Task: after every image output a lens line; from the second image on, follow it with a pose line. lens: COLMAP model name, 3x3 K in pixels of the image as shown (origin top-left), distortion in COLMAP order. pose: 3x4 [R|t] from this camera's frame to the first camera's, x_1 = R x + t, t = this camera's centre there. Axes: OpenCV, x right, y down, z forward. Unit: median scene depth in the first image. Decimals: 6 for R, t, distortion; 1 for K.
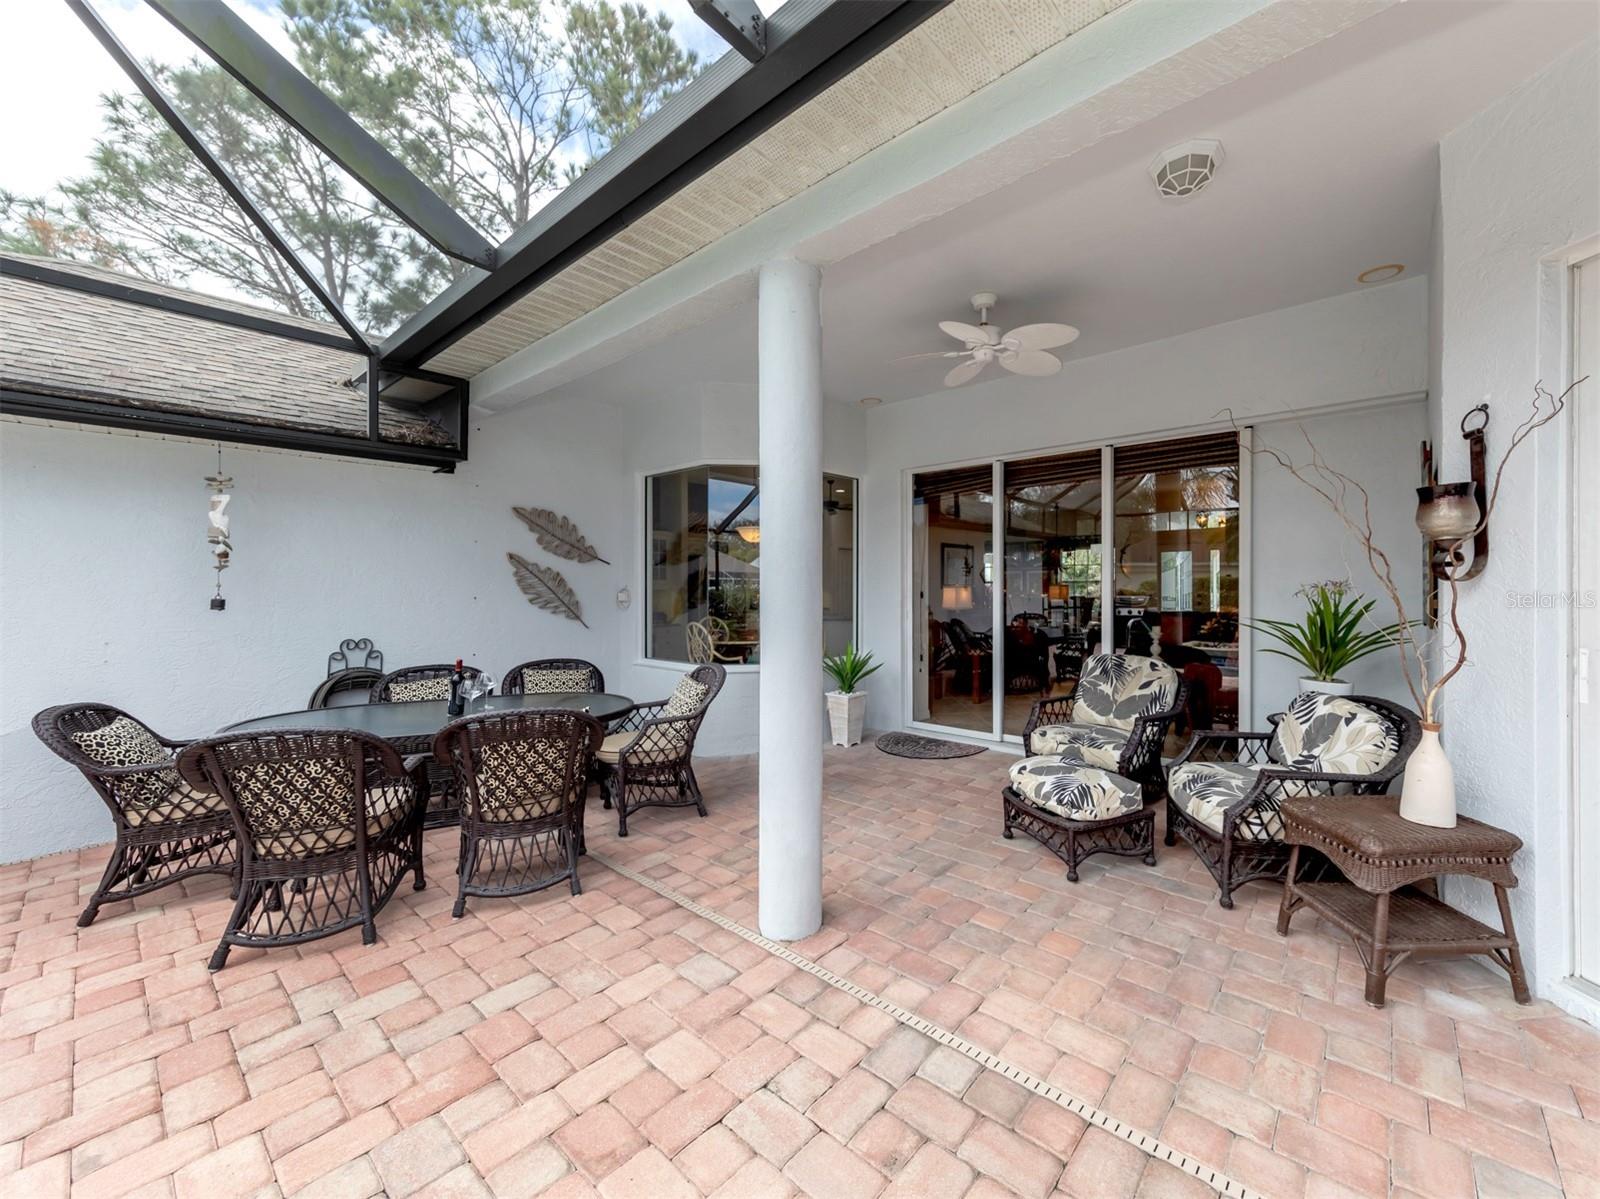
lens RADIAL K [[672.2, 0, 801.9], [0, 672.2, 595.9], [0, 0, 1]] dist [0.003488, 0.000044]
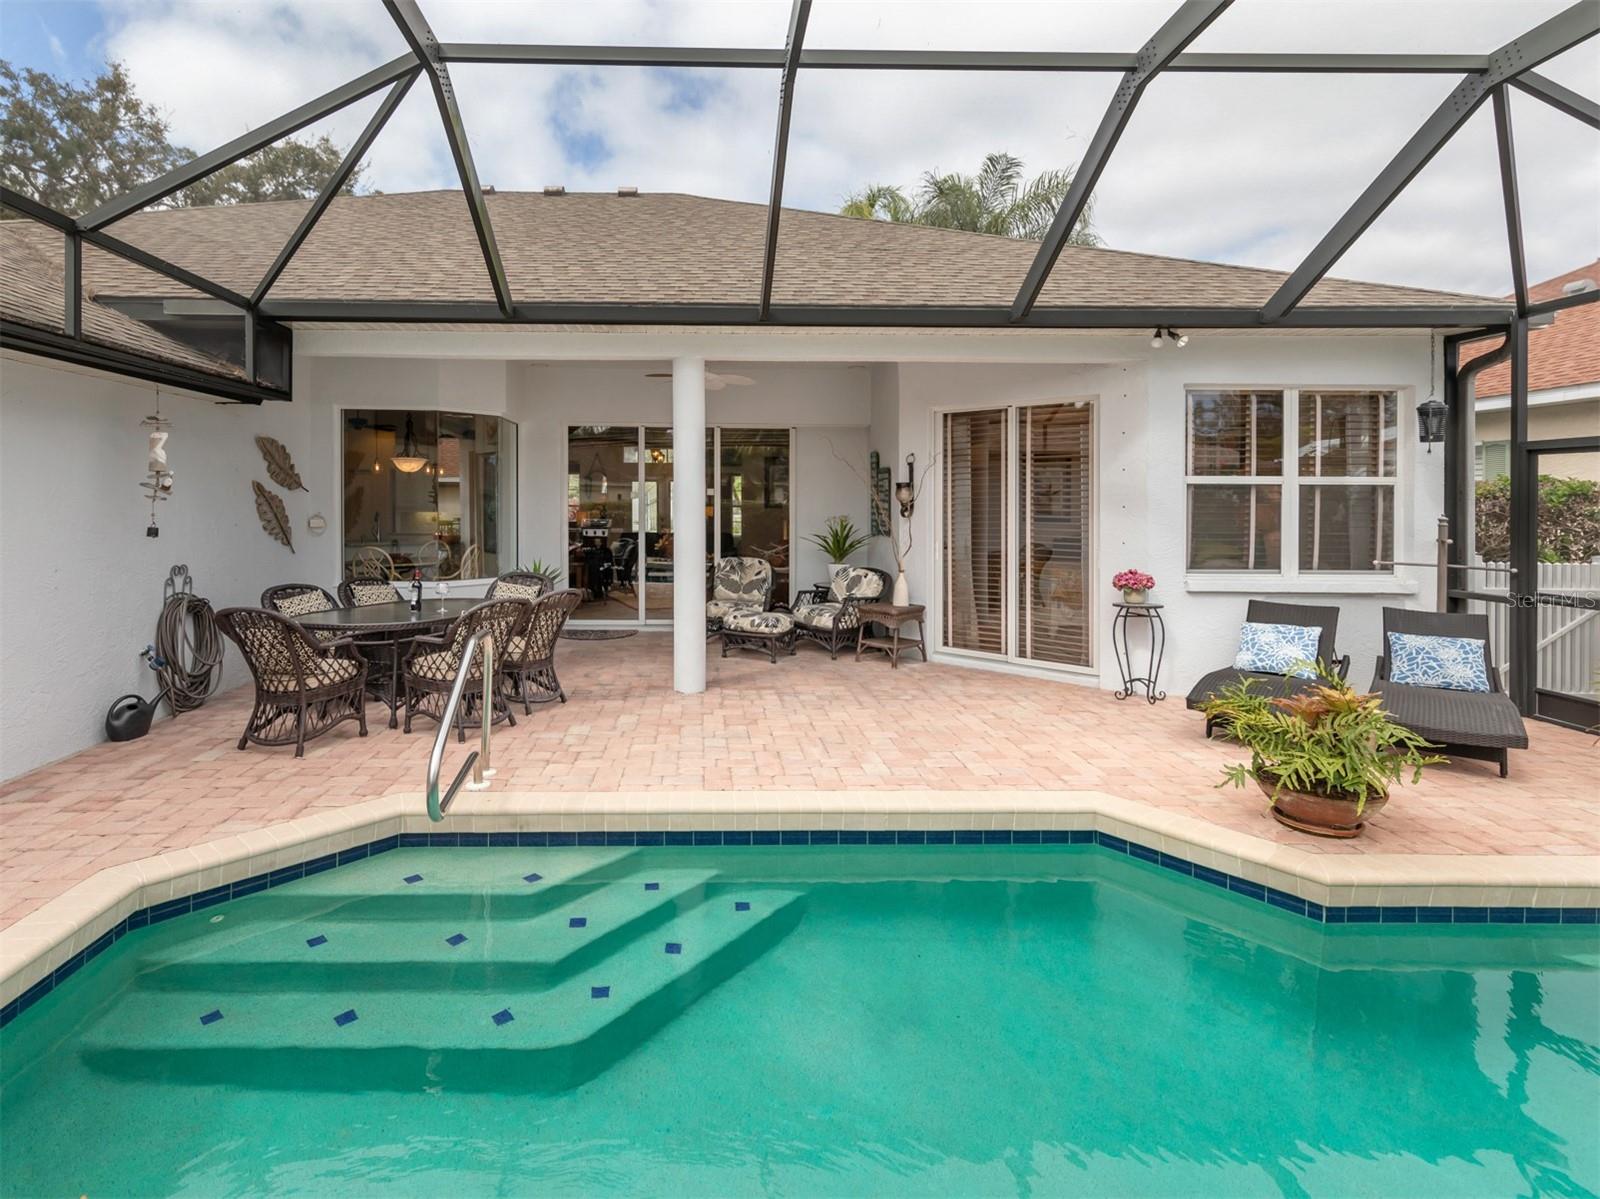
lens RADIAL K [[652.3, 0, 780.2], [0, 652.3, 521.2], [0, 0, 1]] dist [-0.010095, 0.000045]
pose [[0.760741, -0.000007, 0.649056, -0.624401], [-0.002095, 0.999995, 0.002467, -0.008180], [-0.649053, -0.003237, 0.760737, -0.371088]]
